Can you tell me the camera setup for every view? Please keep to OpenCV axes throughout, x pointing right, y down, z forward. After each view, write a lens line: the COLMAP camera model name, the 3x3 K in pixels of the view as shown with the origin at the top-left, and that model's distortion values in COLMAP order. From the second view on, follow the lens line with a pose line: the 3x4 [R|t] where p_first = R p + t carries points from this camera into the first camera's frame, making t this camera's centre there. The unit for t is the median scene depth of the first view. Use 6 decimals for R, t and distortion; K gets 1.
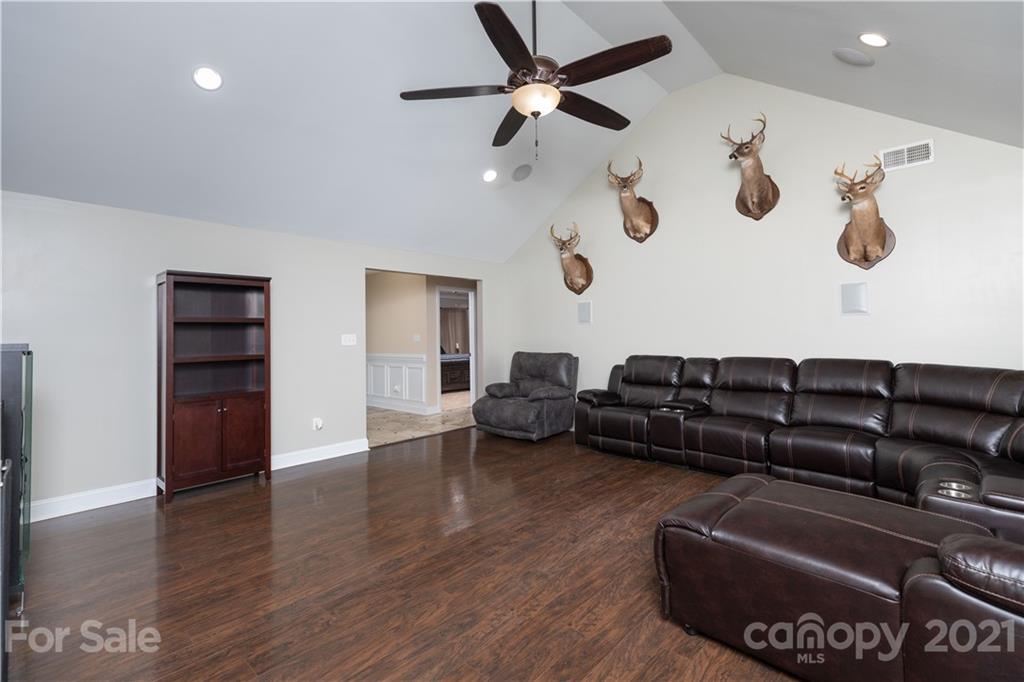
lens RADIAL K [[459.6, 0, 512.5], [0, 459.6, 336.8], [0, 0, 1]] dist [-0.000799, -0.000046]
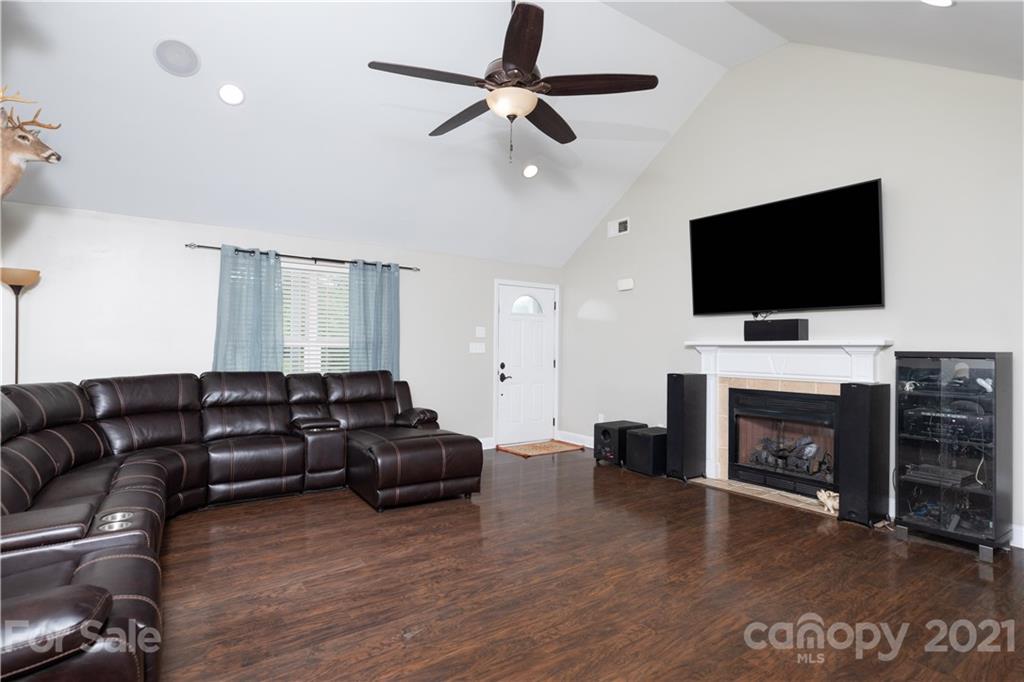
lens RADIAL K [[558.4, 0, 515.0], [0, 558.4, 342.6], [0, 0, 1]] dist [0.000817, 0.000070]
pose [[-0.980471, 0.005568, 0.196583, -0.159350], [0.004944, 0.999981, -0.003666, -0.005771], [-0.196600, -0.002622, -0.980480, 1.857091]]
